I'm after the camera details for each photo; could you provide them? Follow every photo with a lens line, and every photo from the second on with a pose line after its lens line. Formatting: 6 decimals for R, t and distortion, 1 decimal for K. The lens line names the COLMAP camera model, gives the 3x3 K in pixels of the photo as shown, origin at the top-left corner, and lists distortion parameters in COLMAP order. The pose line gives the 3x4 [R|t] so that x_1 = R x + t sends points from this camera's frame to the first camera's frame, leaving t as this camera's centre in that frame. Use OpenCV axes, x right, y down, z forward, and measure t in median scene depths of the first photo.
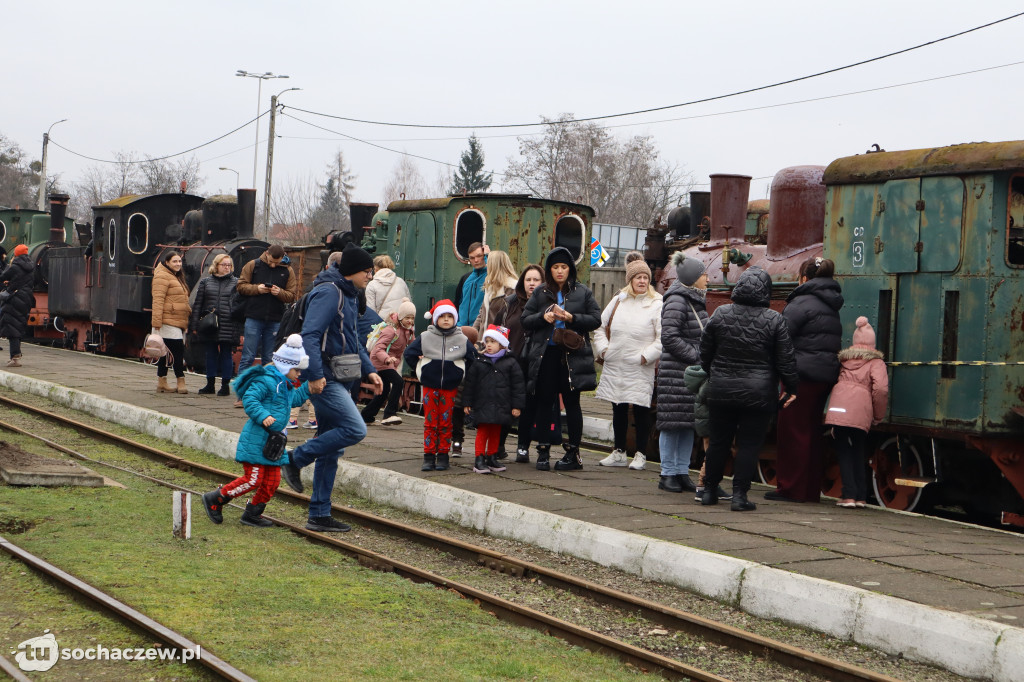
lens RADIAL K [[2112.8, 0, 512.0], [0, 2112.8, 341.0], [0, 0, 1]] dist [0.057377, -0.083739]
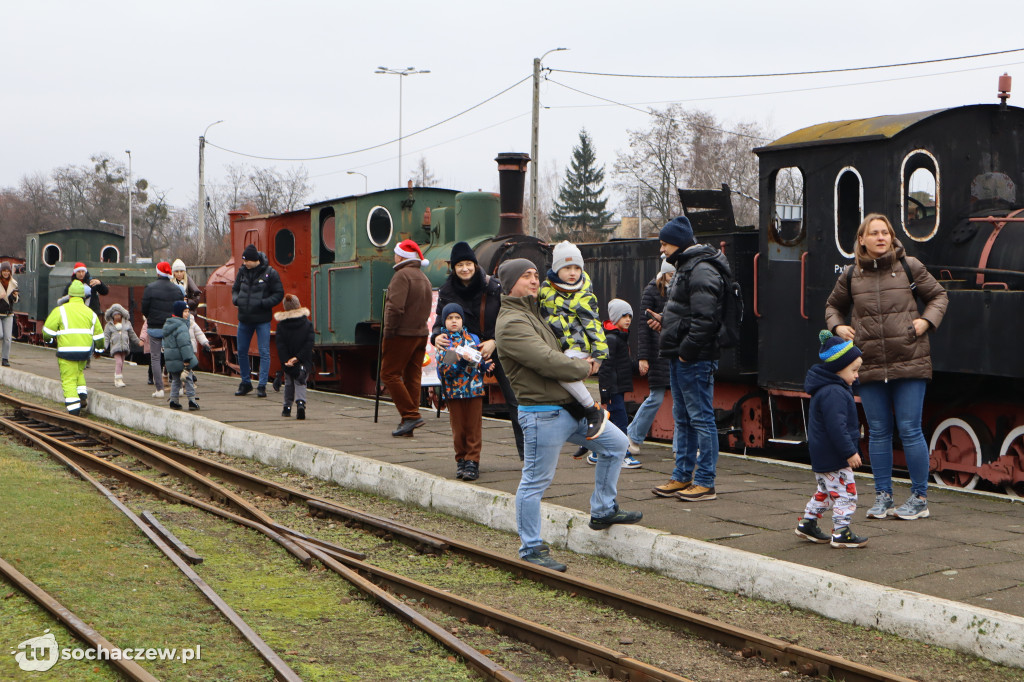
lens RADIAL K [[1859.4, 0, 512.0], [0, 1859.4, 341.0], [0, 0, 1]] dist [0.027547, -0.008067]
pose [[0.998788, -0.048042, -0.010662, -0.563309], [0.048124, 0.998812, 0.007610, -0.059301], [0.010284, -0.008114, 0.999914, 1.317722]]
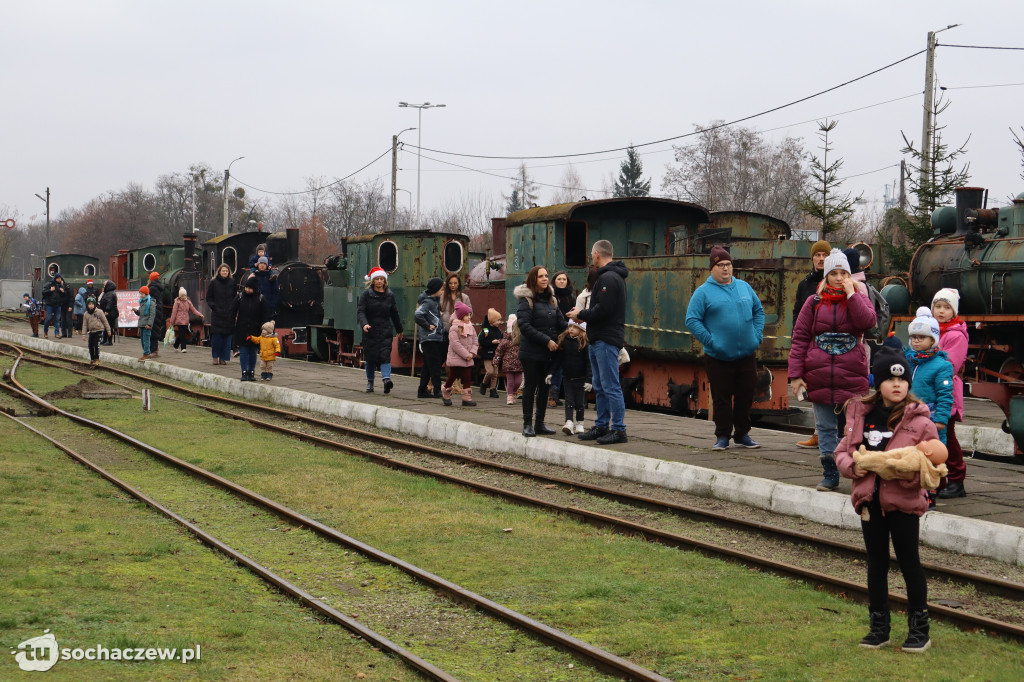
lens RADIAL K [[2112.8, 0, 512.0], [0, 2112.8, 341.0], [0, 0, 1]] dist [0.057377, -0.083739]
pose [[0.993668, -0.041458, -0.104430, 0.348158], [0.041332, 0.999140, -0.003373, 0.034626], [0.104480, -0.000964, 0.994526, -0.876065]]
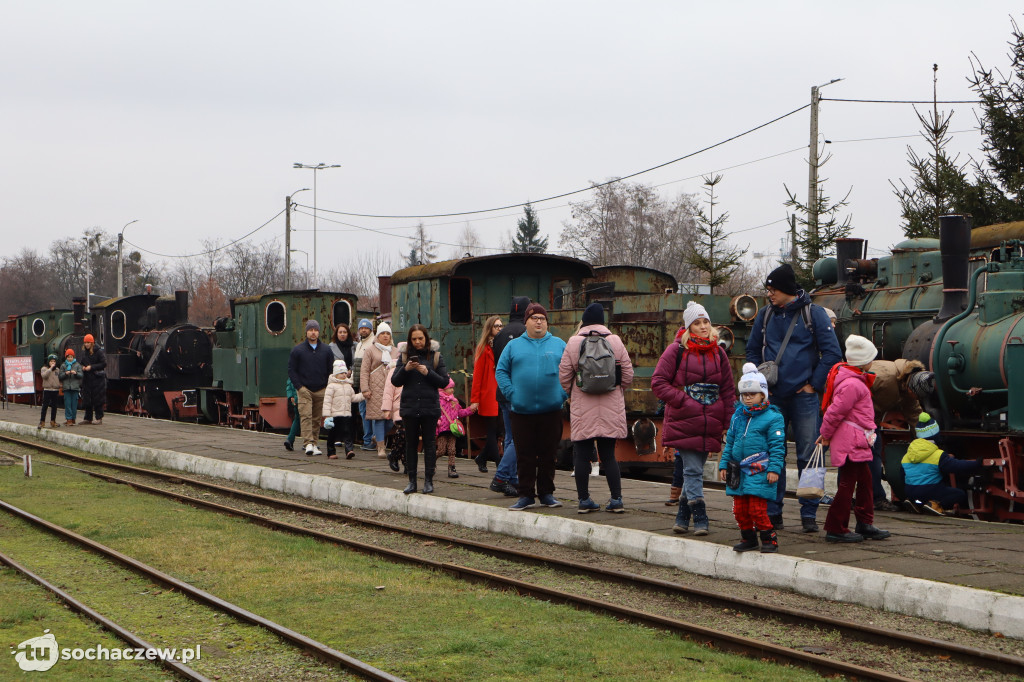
lens RADIAL K [[2112.8, 0, 512.0], [0, 2112.8, 341.0], [0, 0, 1]] dist [0.057377, -0.083739]
pose [[0.996431, -0.062327, -0.056920, 0.361684], [0.060773, 0.997740, -0.028646, 0.036685], [0.058577, 0.025085, 0.997968, -0.874129]]
